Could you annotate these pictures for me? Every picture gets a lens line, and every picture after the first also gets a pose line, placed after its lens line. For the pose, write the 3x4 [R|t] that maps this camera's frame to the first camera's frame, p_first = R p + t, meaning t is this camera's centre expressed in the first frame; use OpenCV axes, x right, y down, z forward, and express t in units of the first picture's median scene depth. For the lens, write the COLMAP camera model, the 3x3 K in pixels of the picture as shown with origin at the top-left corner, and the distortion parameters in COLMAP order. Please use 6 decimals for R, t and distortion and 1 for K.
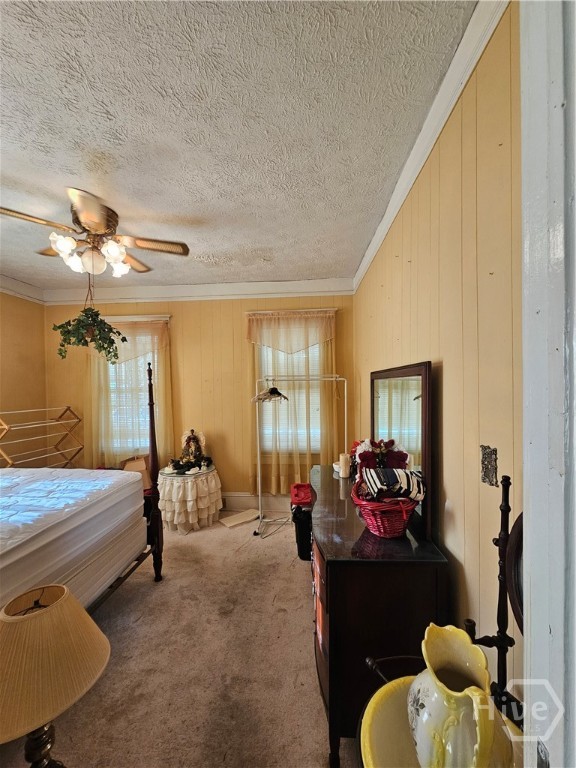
lens RADIAL K [[316.2, 0, 291.7], [0, 316.2, 384.7], [0, 0, 1]] dist [-0.004817, 0.001905]
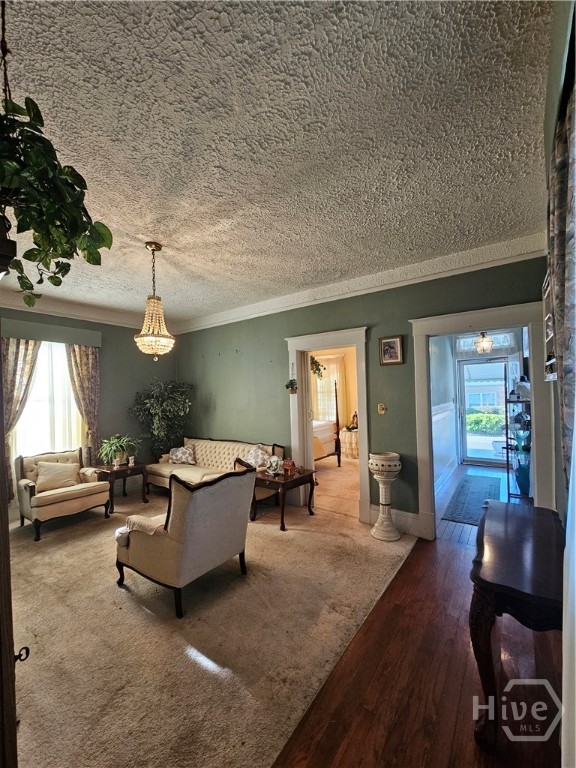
lens RADIAL K [[316.2, 0, 288.9], [0, 316.2, 388.8], [0, 0, 1]] dist [-0.004817, 0.001905]
pose [[0.841956, -0.012712, -0.539396, 0.442286], [0.007466, 0.999901, -0.011911, 0.022041], [0.539494, 0.006001, 0.841968, -0.980528]]
